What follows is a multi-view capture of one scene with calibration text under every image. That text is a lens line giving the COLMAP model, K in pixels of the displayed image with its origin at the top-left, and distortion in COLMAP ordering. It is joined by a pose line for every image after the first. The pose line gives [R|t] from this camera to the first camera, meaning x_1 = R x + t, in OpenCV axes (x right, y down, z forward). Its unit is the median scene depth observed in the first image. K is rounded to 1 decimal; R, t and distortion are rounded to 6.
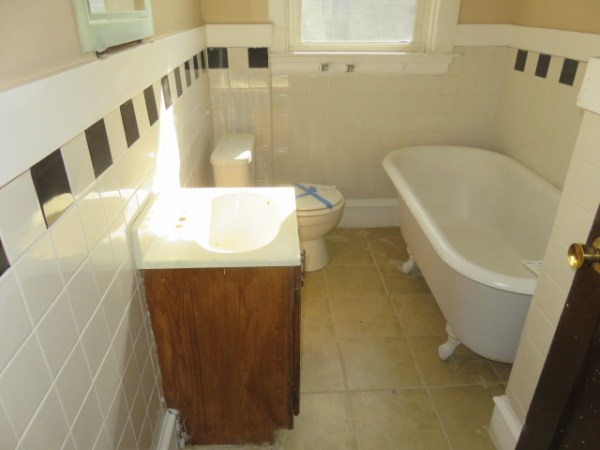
lens RADIAL K [[448.4, 0, 300.0], [0, 448.4, 225.0], [0, 0, 1]] dist [-0.000733, -0.007690]
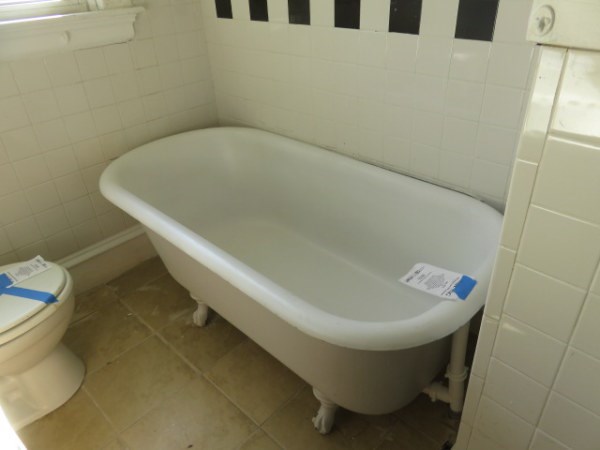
lens RADIAL K [[448.4, 0, 300.0], [0, 448.4, 225.0], [0, 0, 1]] dist [-0.000733, -0.007690]
pose [[0.730914, -0.391921, 0.558714, 0.014744], [0.351727, 0.917893, 0.183743, -0.112700], [-0.584852, 0.062214, 0.808750, 0.318553]]
